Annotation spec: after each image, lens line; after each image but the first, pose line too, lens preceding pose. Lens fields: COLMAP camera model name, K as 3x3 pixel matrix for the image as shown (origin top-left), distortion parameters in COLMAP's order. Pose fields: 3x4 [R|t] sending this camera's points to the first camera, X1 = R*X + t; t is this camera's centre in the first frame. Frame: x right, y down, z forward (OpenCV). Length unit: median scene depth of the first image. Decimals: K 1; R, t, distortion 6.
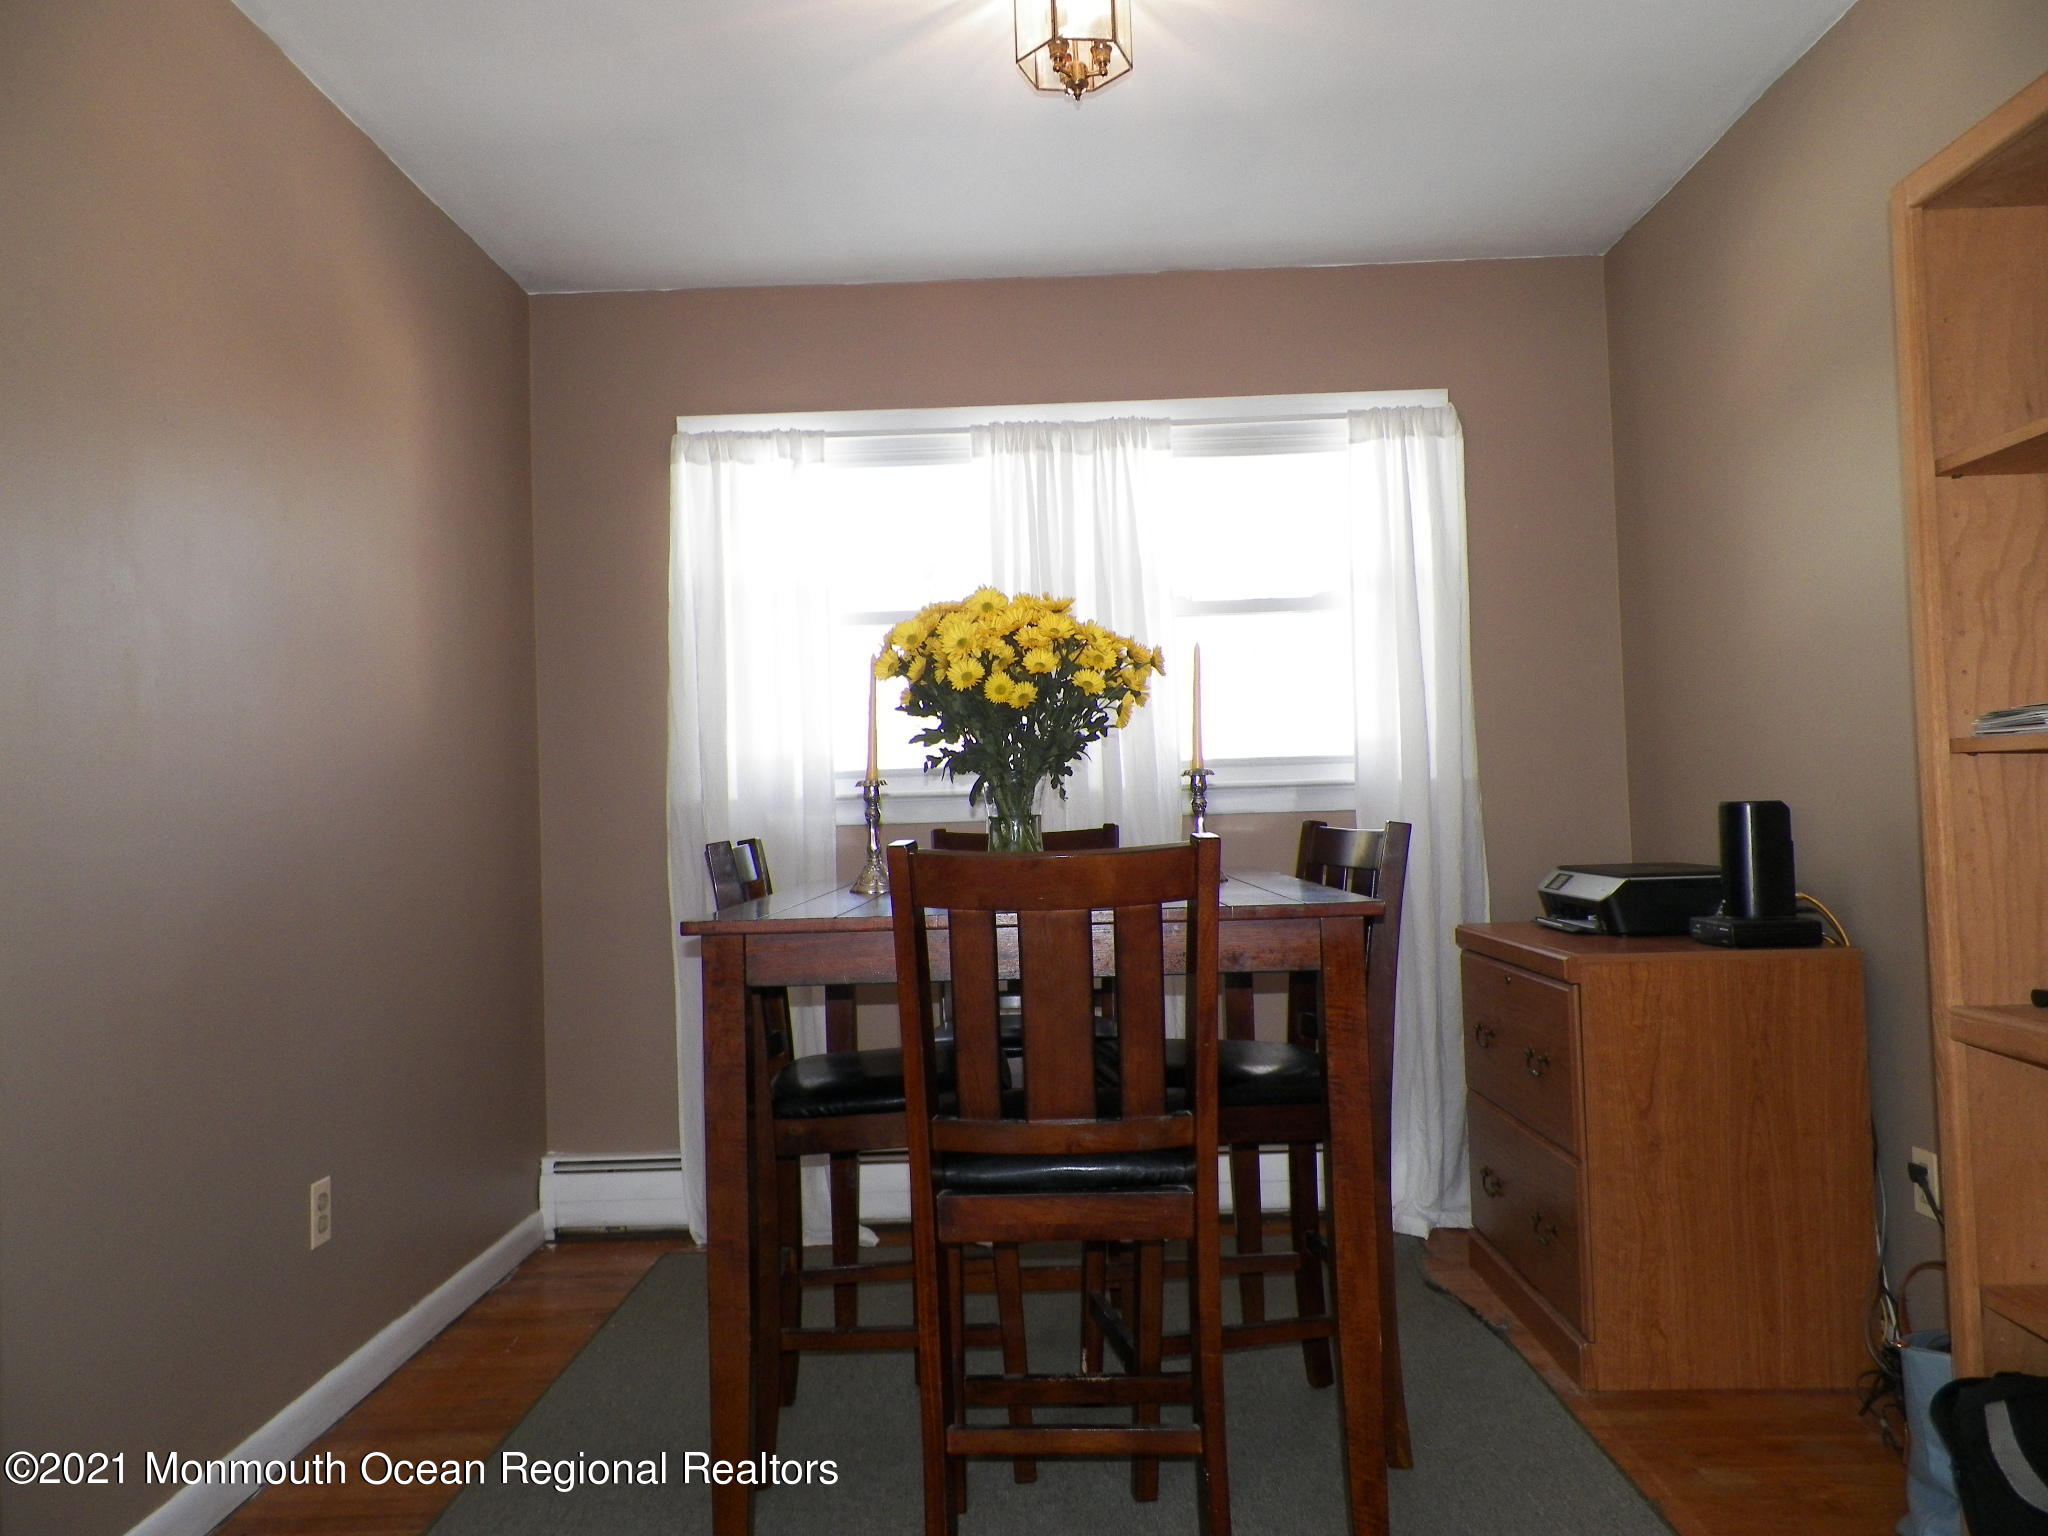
lens RADIAL K [[1531.4, 0, 1026.9], [0, 1531.4, 762.0], [0, 0, 1]] dist [0.019609, -0.006568]
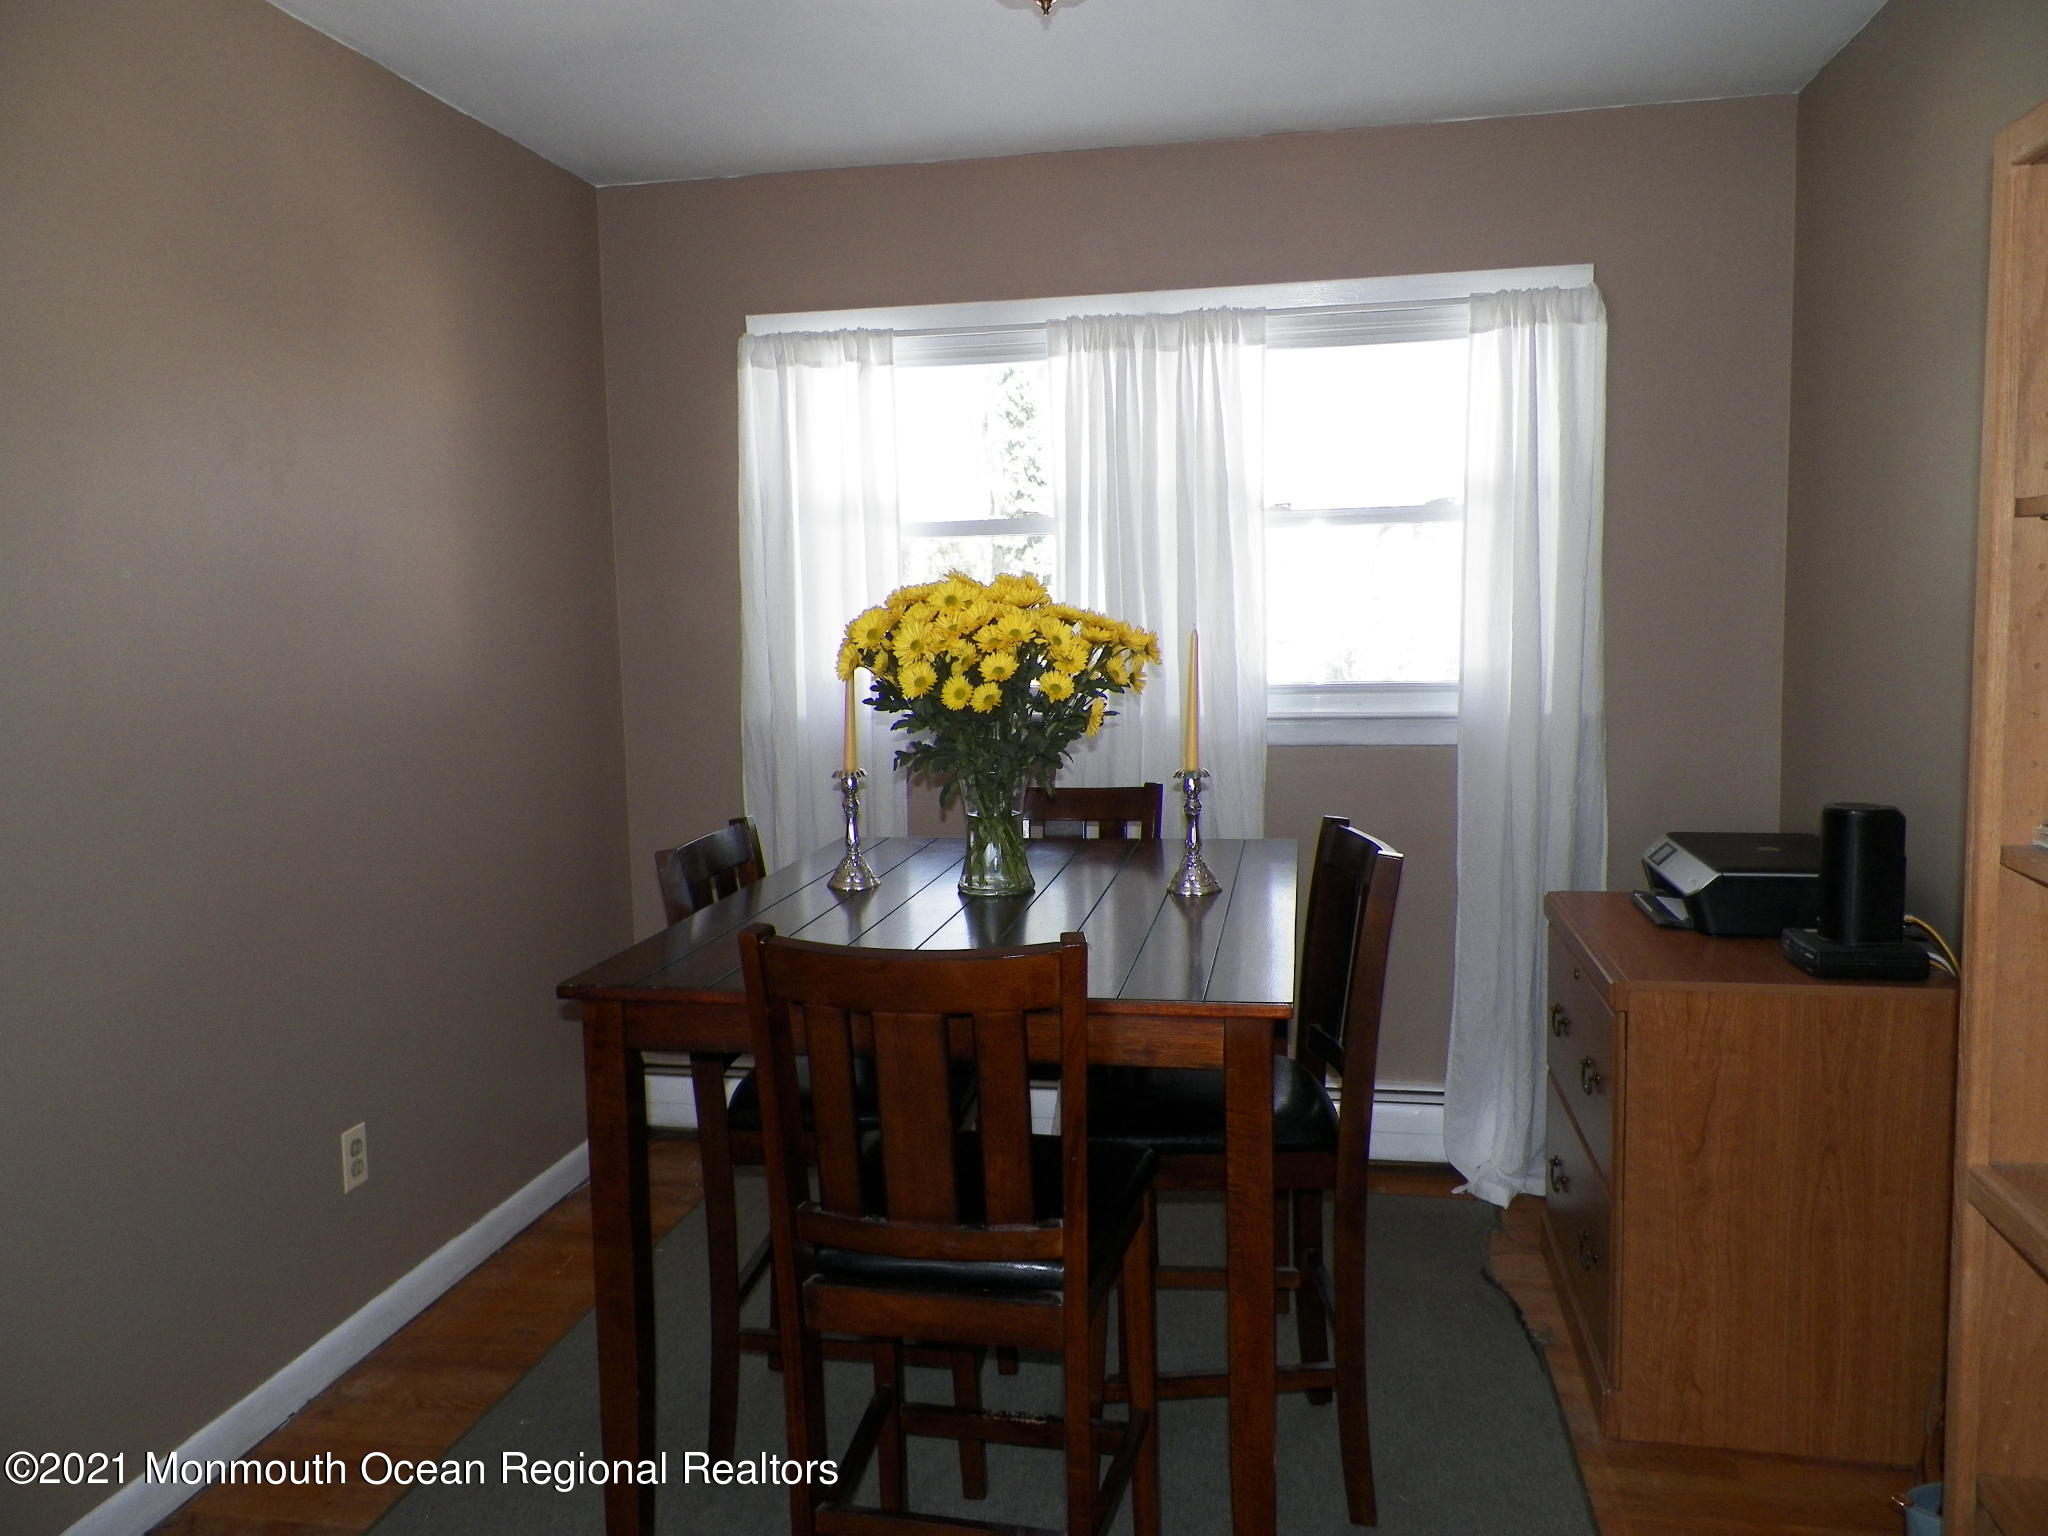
lens RADIAL K [[1531.4, 0, 1026.9], [0, 1531.4, 762.0], [0, 0, 1]] dist [0.019609, -0.006568]
pose [[0.985551, 0.027043, -0.167204, 0.161811], [-0.003427, 0.990154, 0.139943, -0.123226], [0.169343, -0.137348, 0.975940, 0.089021]]
